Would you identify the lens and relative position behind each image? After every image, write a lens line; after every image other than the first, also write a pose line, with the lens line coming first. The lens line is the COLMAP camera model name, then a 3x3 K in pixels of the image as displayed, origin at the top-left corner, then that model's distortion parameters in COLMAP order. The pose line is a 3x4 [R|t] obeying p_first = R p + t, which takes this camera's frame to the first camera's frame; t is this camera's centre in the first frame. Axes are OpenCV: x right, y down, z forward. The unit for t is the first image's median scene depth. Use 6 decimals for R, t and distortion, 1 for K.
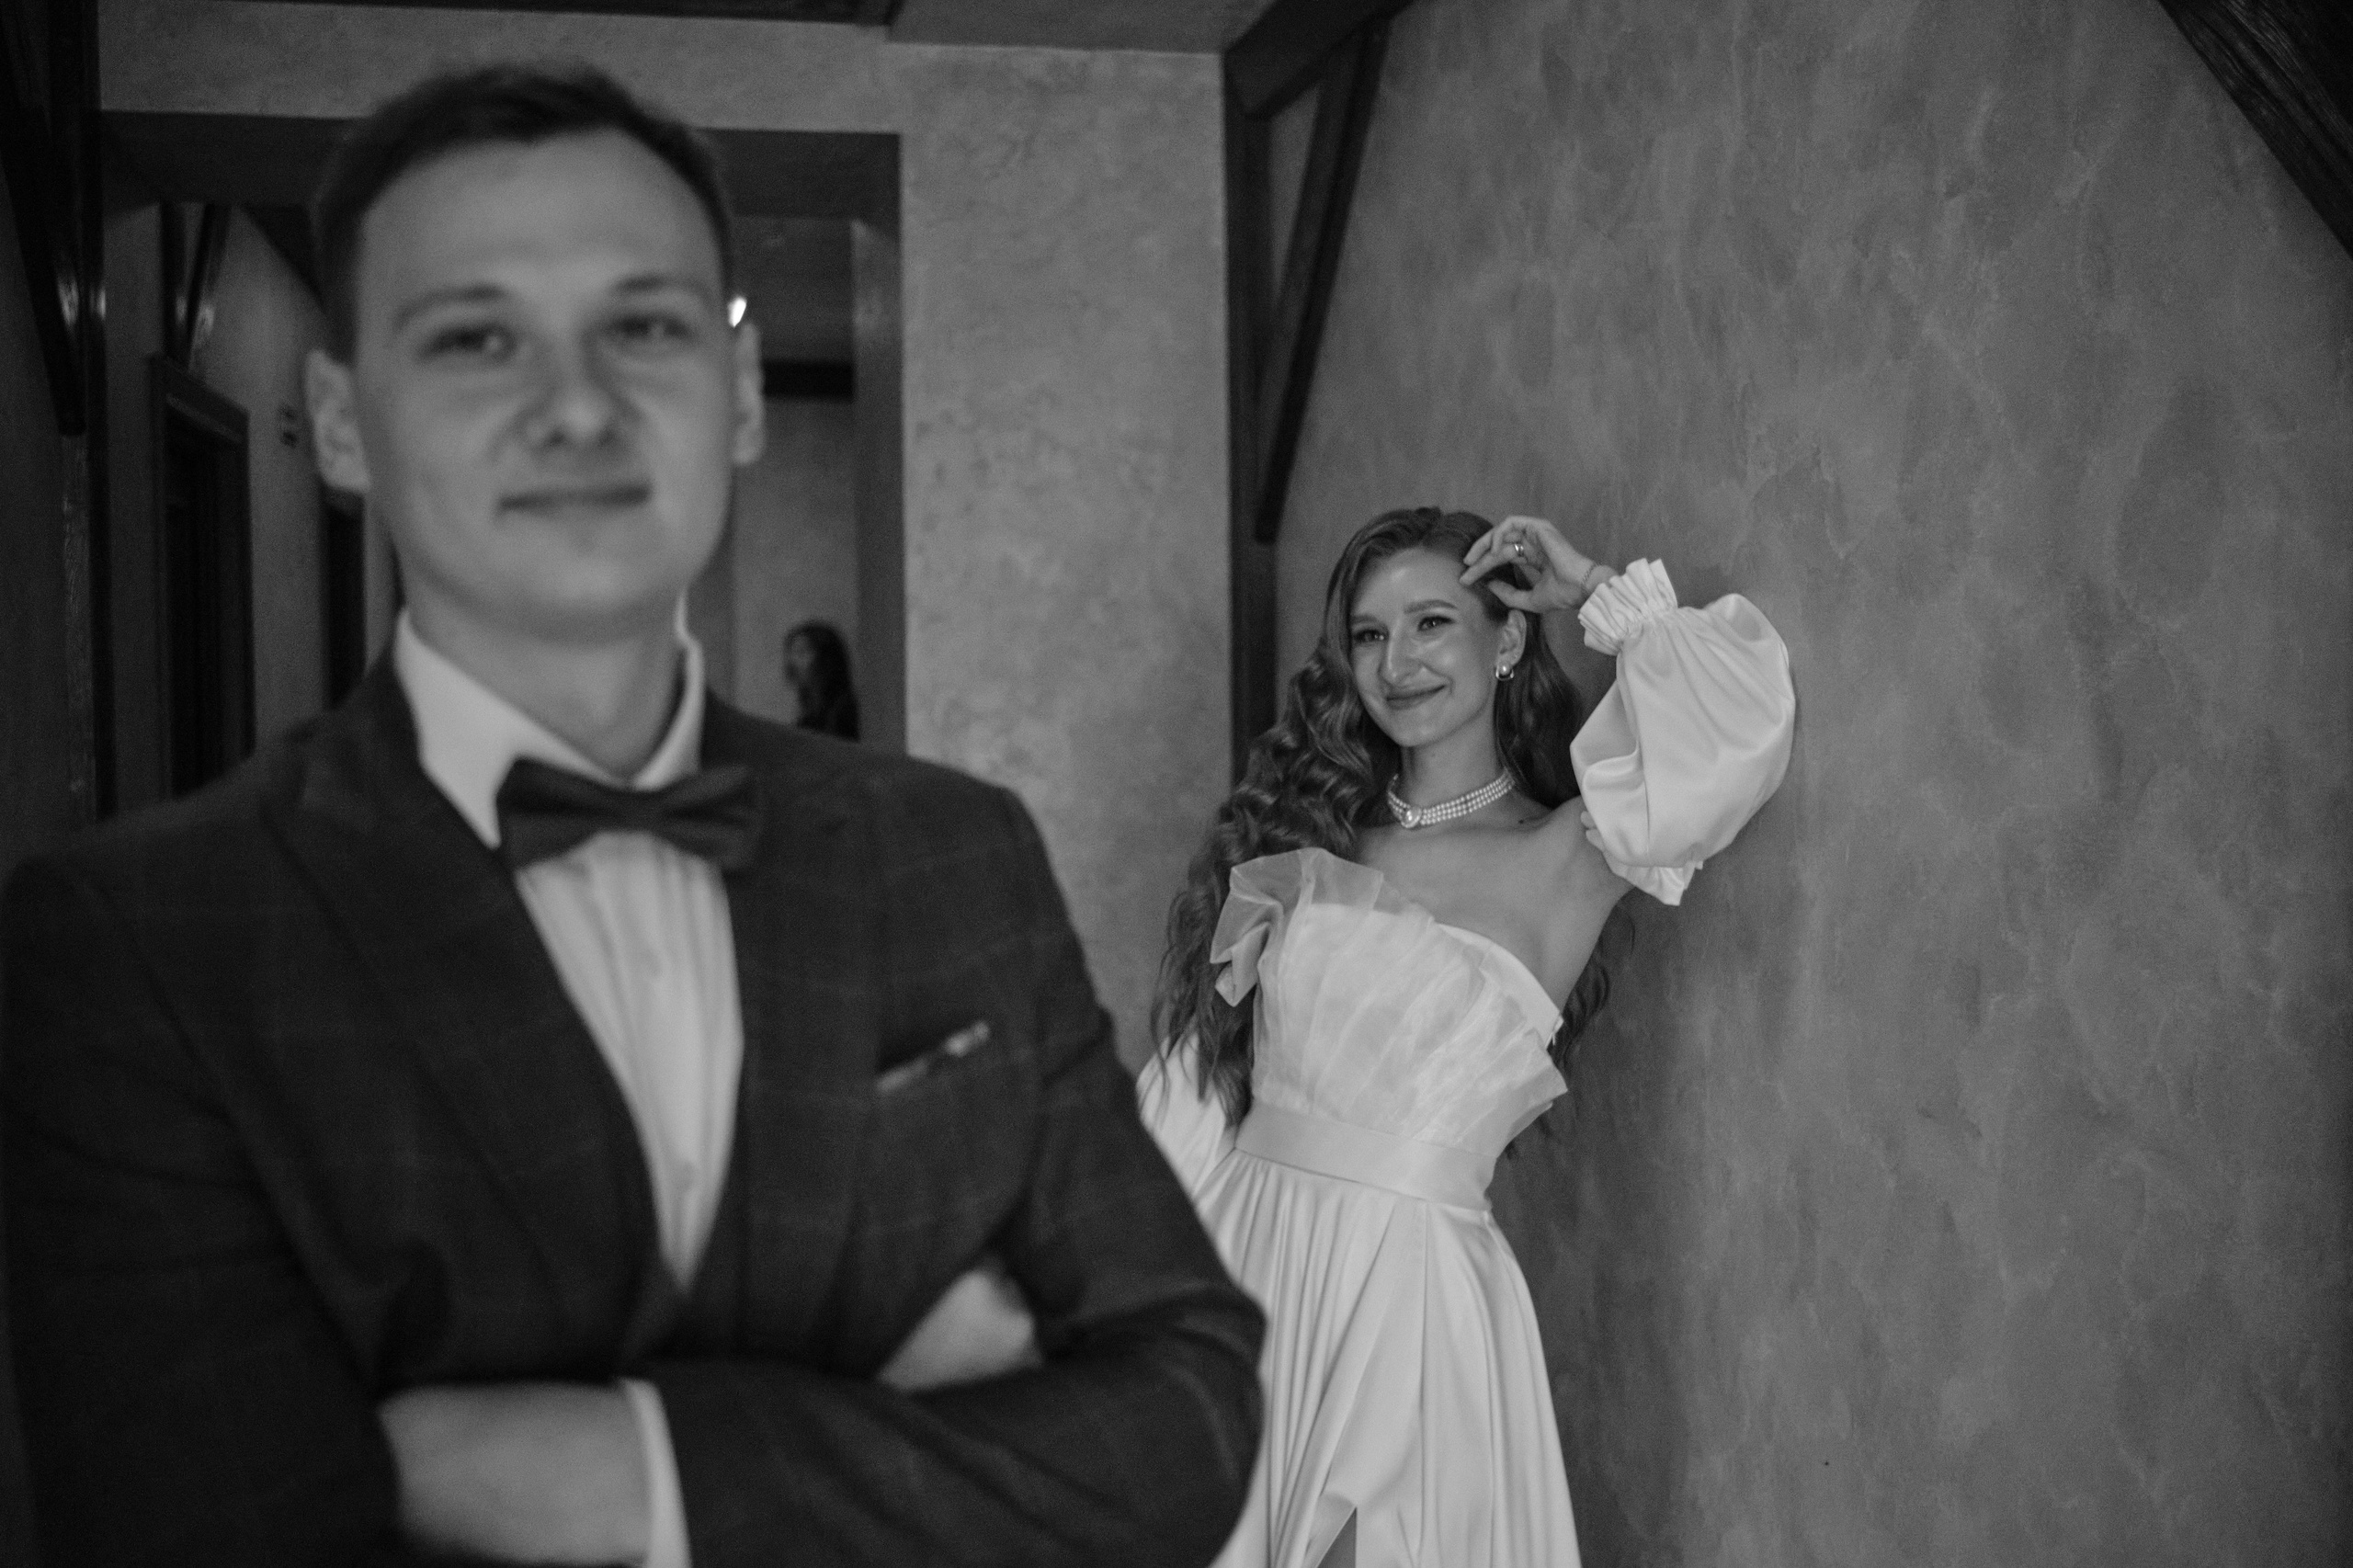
lens RADIAL K [[3128.1, 0, 1180.2], [0, 3128.1, 792.6], [0, 0, 1]] dist [-0.037332, 0.000000]
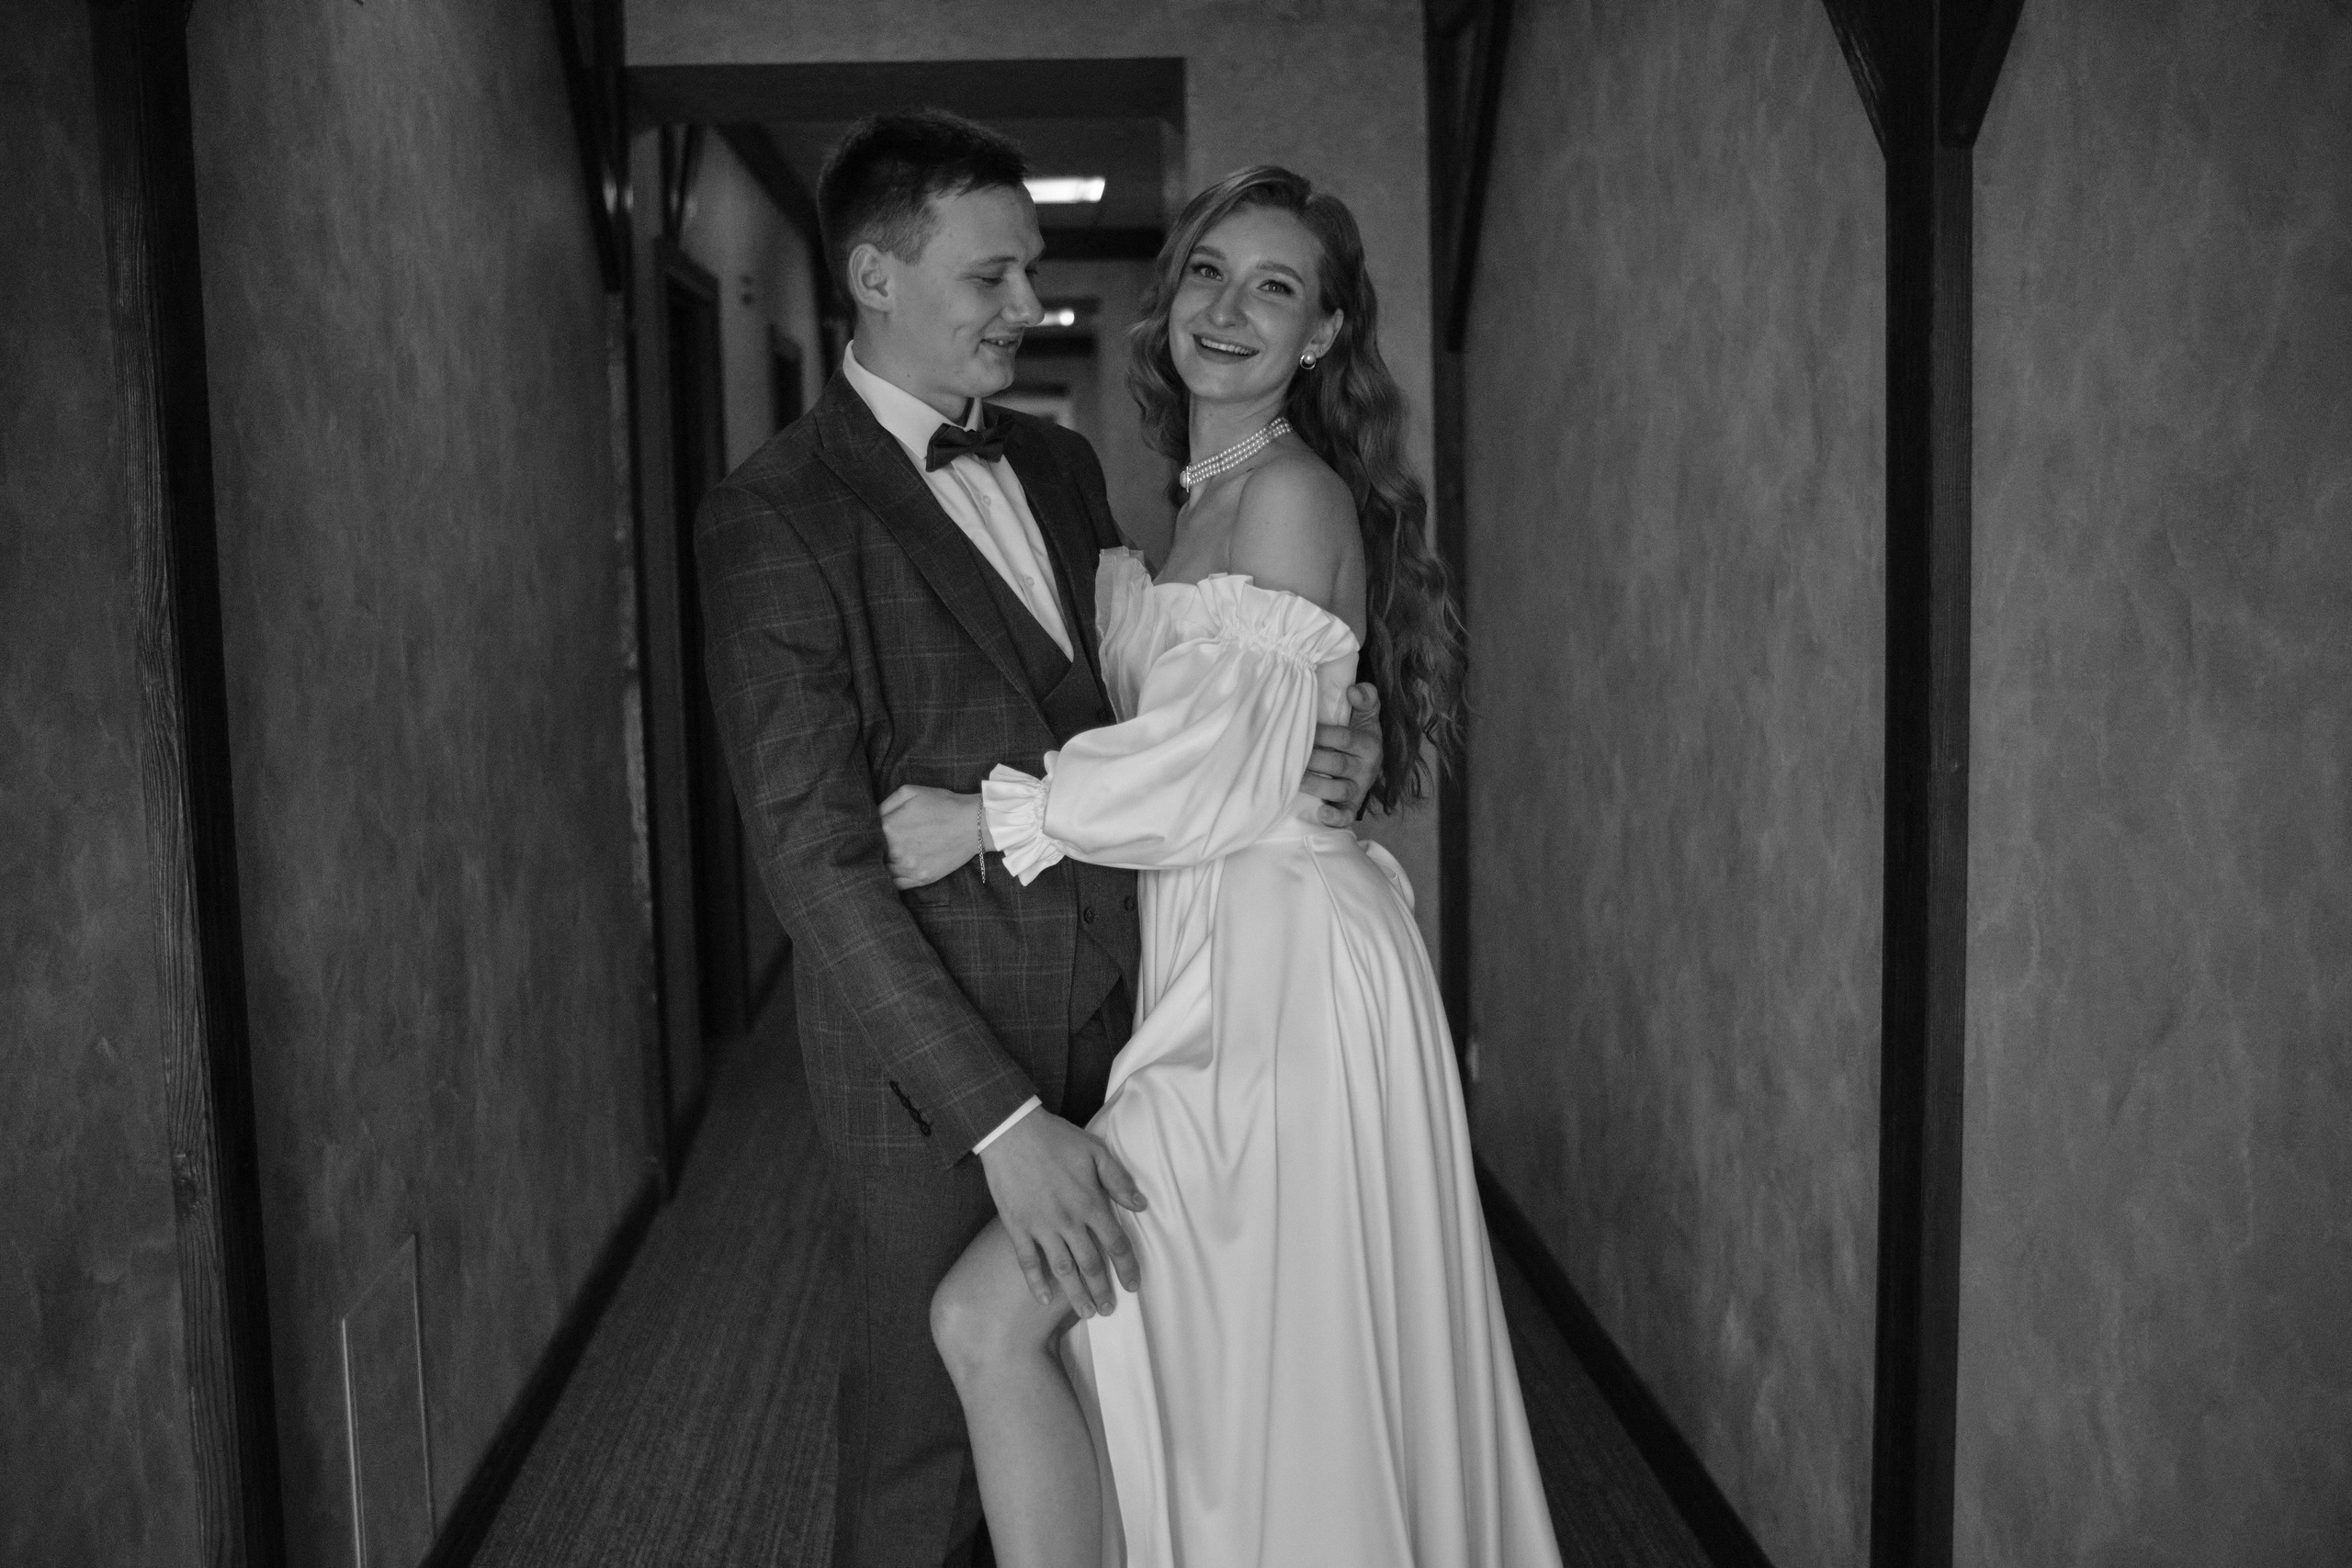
lens RADIAL K [[3598.6, 0, 1218.7], [0, 3598.6, 937.3], [0, 0, 1]] dist [0.101882, 0.000000]
pose [[0.990583, -0.001958, -0.136903, 0.161814], [0.009688, 0.998394, 0.055816, 0.098773], [0.136574, -0.056617, 0.989011, -0.678113]]
